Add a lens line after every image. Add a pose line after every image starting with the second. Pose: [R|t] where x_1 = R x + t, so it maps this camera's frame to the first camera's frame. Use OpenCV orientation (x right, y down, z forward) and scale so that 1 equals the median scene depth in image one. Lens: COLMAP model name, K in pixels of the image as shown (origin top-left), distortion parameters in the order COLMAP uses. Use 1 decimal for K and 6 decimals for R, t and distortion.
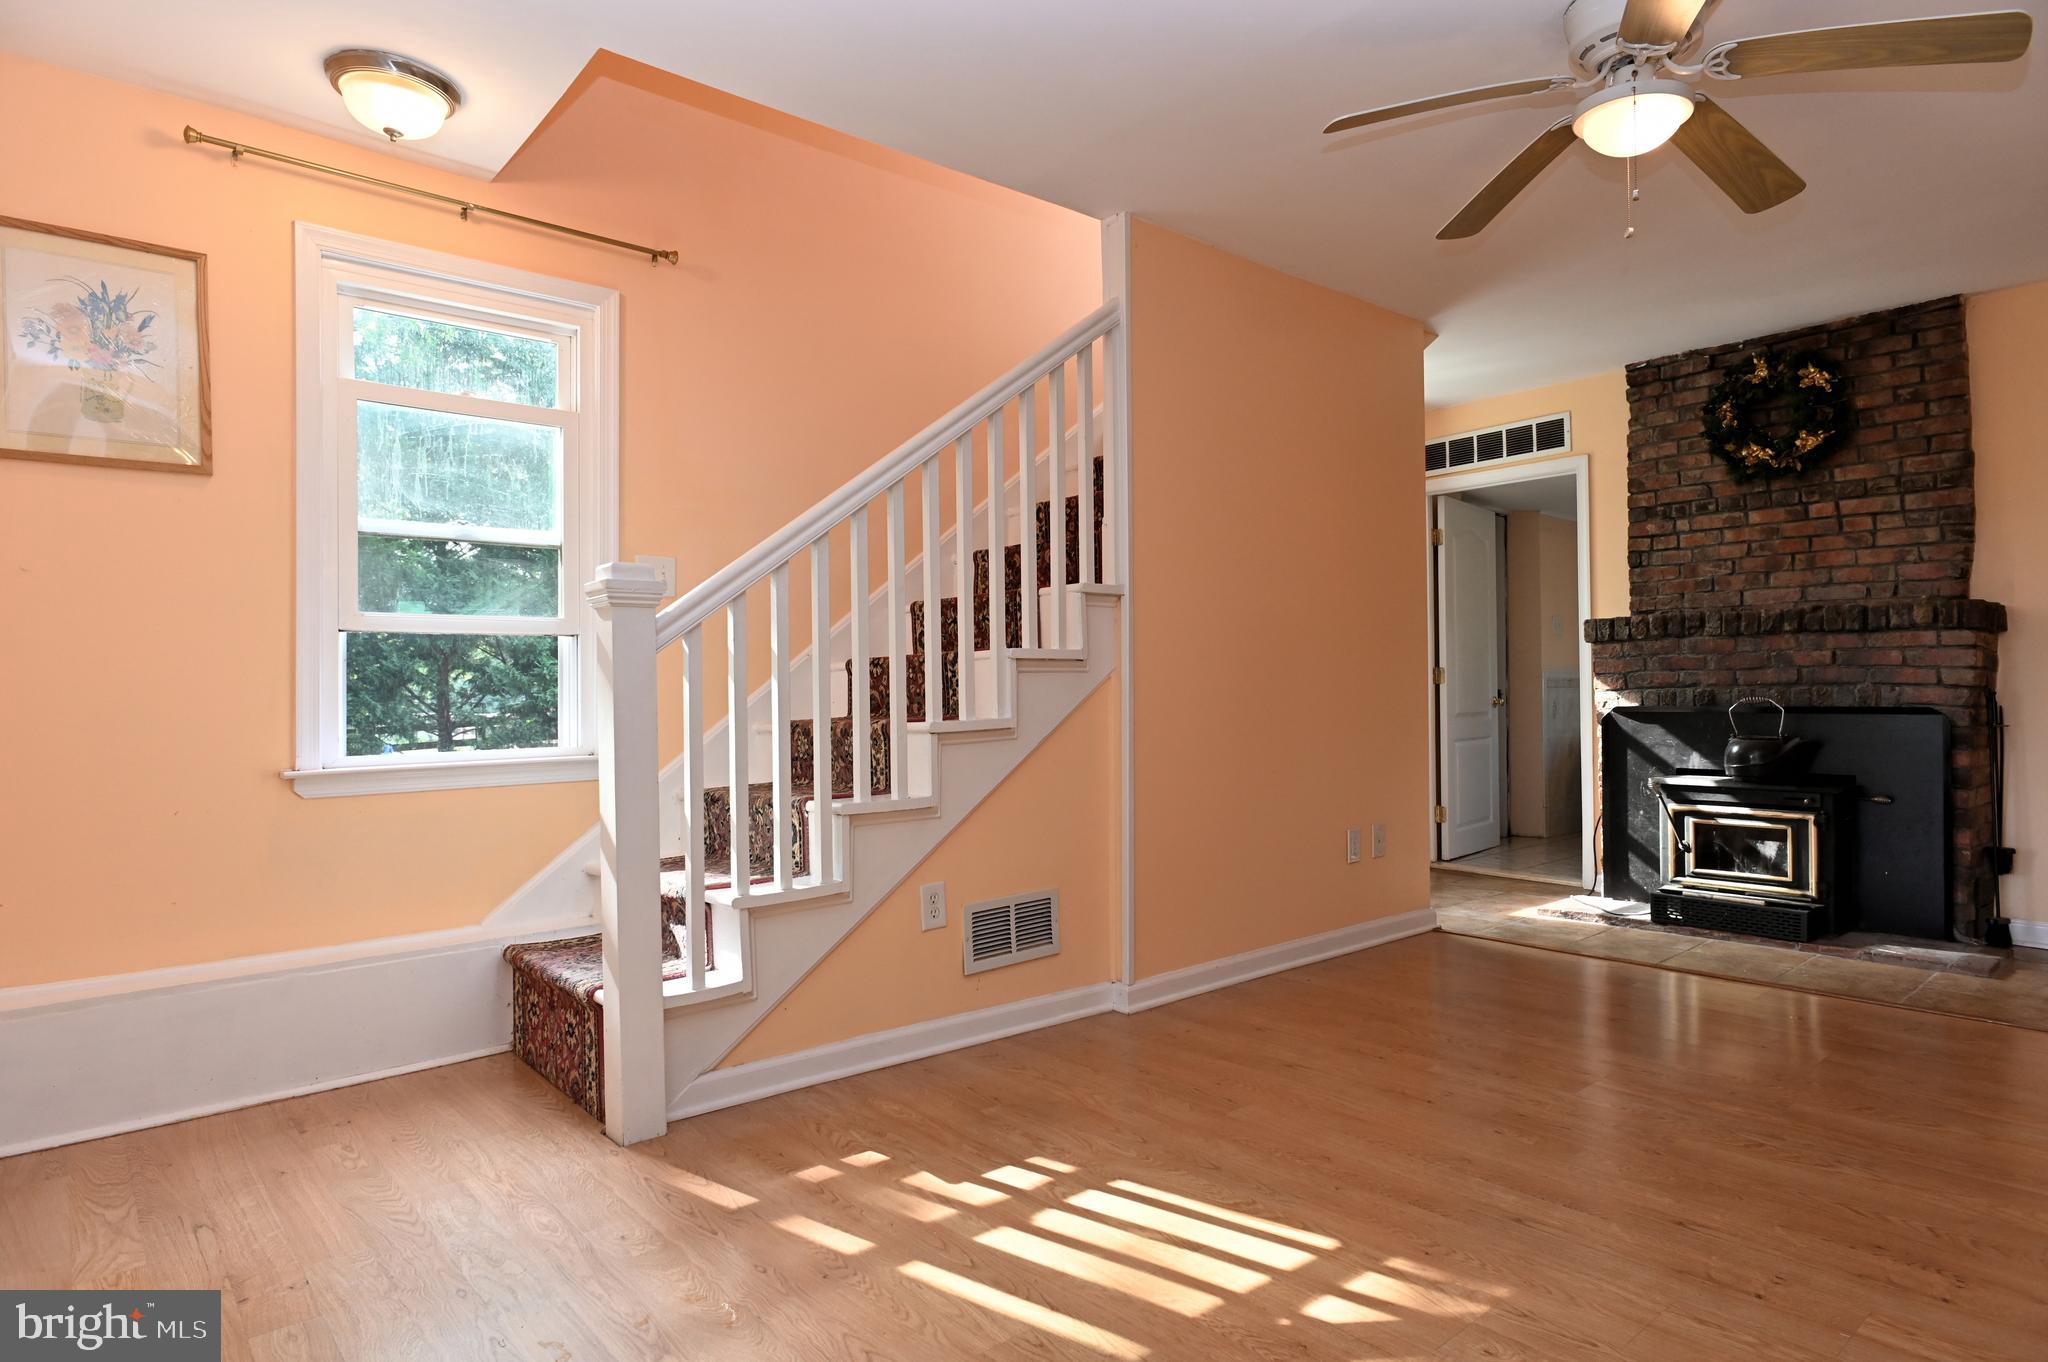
lens RADIAL K [[1135.5, 0, 1021.7], [0, 1135.5, 686.9], [0, 0, 1]] dist [-0.004100, -0.001470]
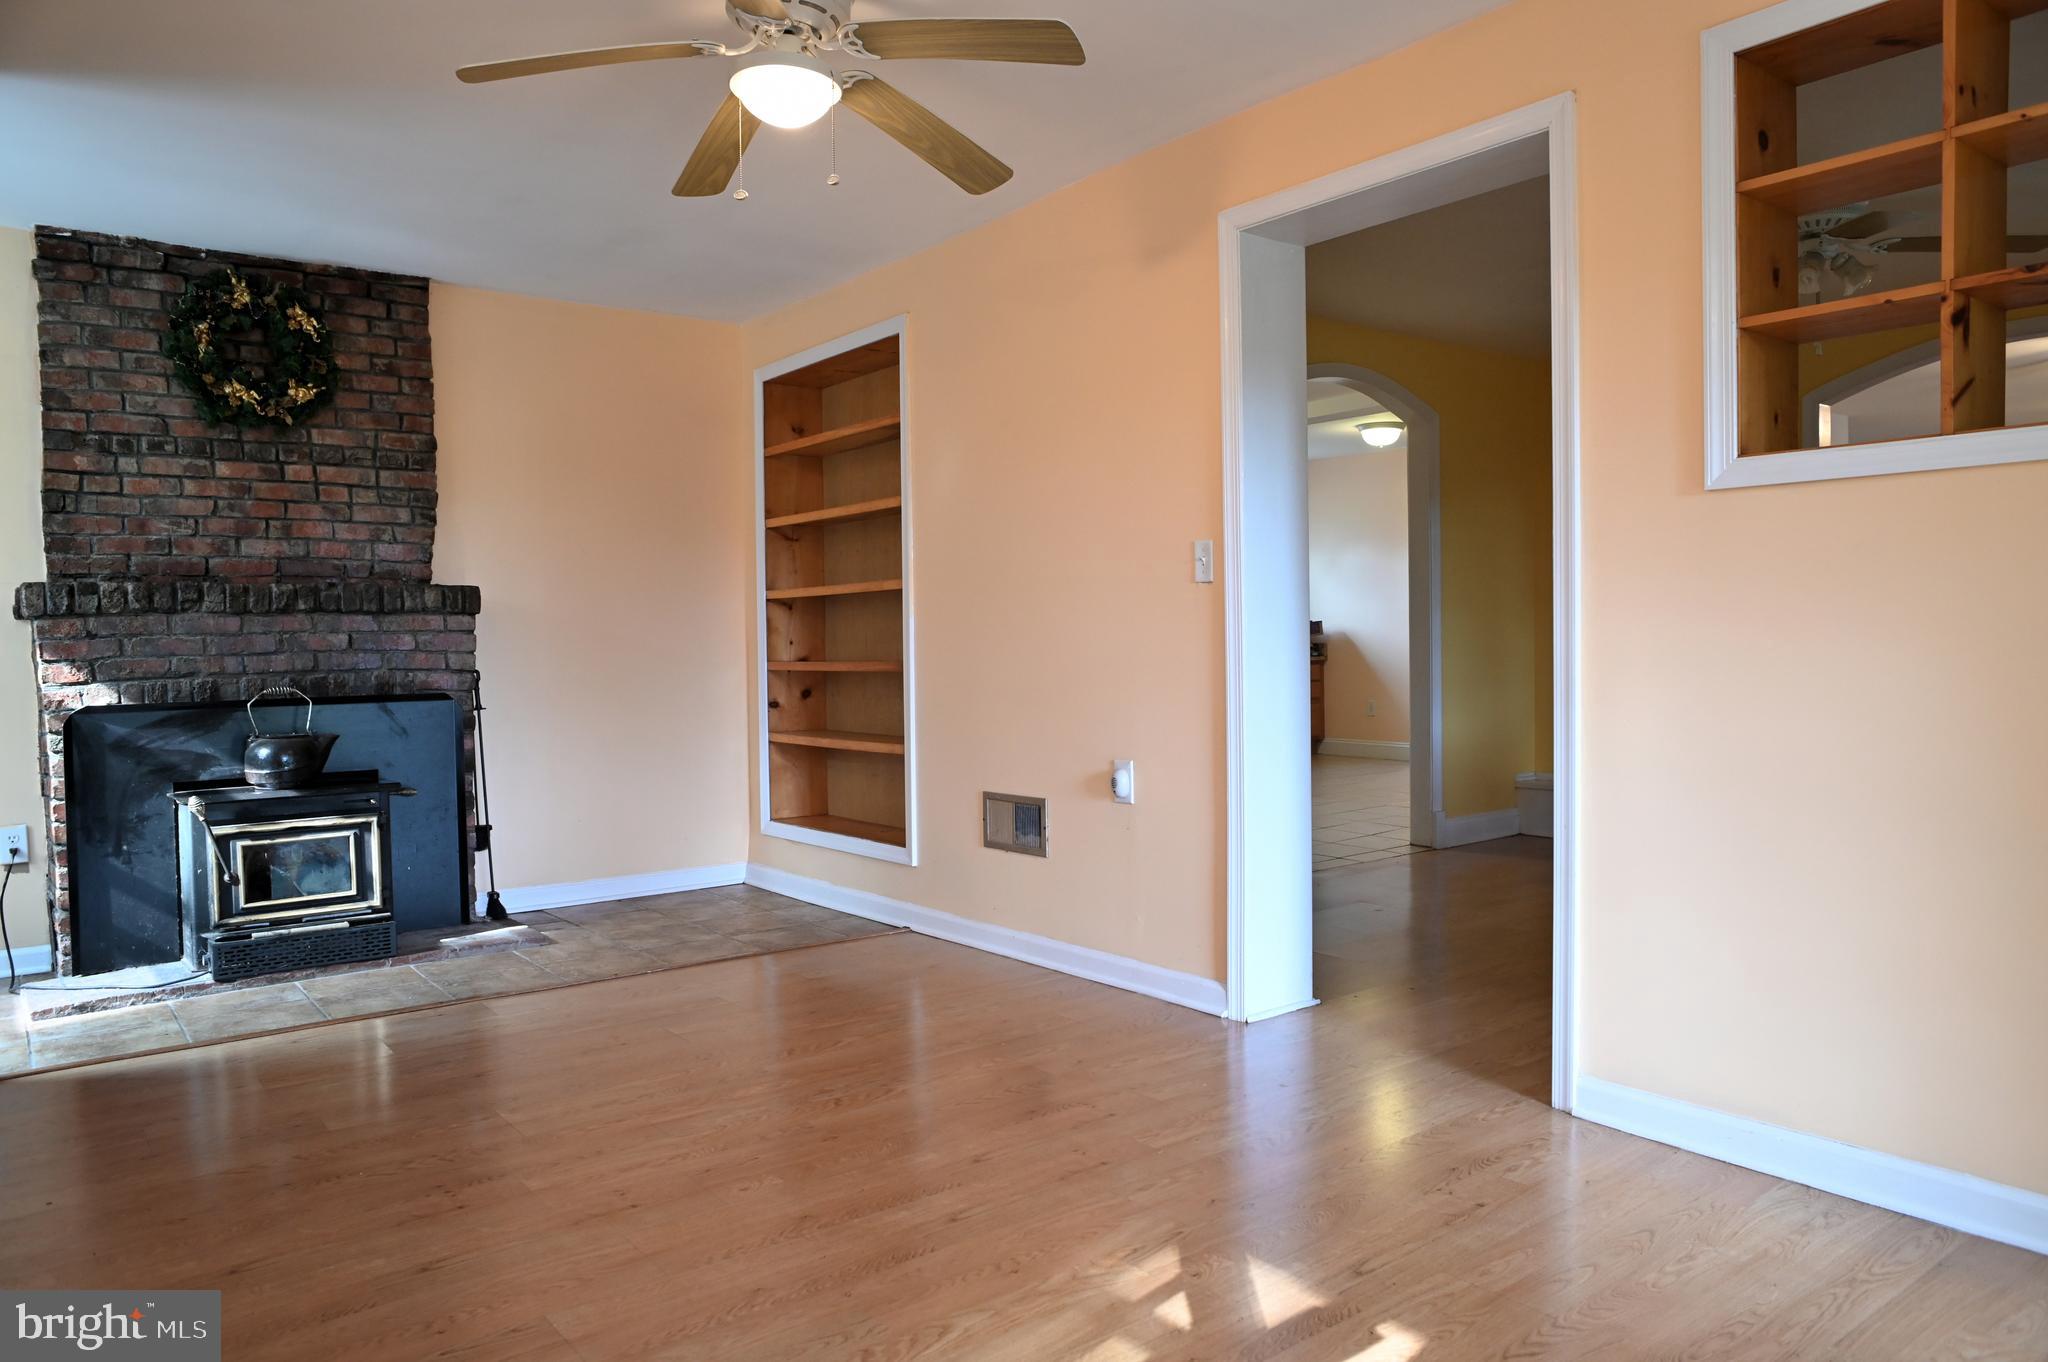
lens RADIAL K [[1388.6, 0, 1024.0], [0, 1388.6, 677.5], [0, 0, 1]] dist [-0.022956, 0.009311]
pose [[0.053956, -0.022515, 0.998289, -0.345841], [0.011095, 0.999698, 0.021947, -0.014940], [-0.998482, 0.009892, 0.054189, 0.391504]]
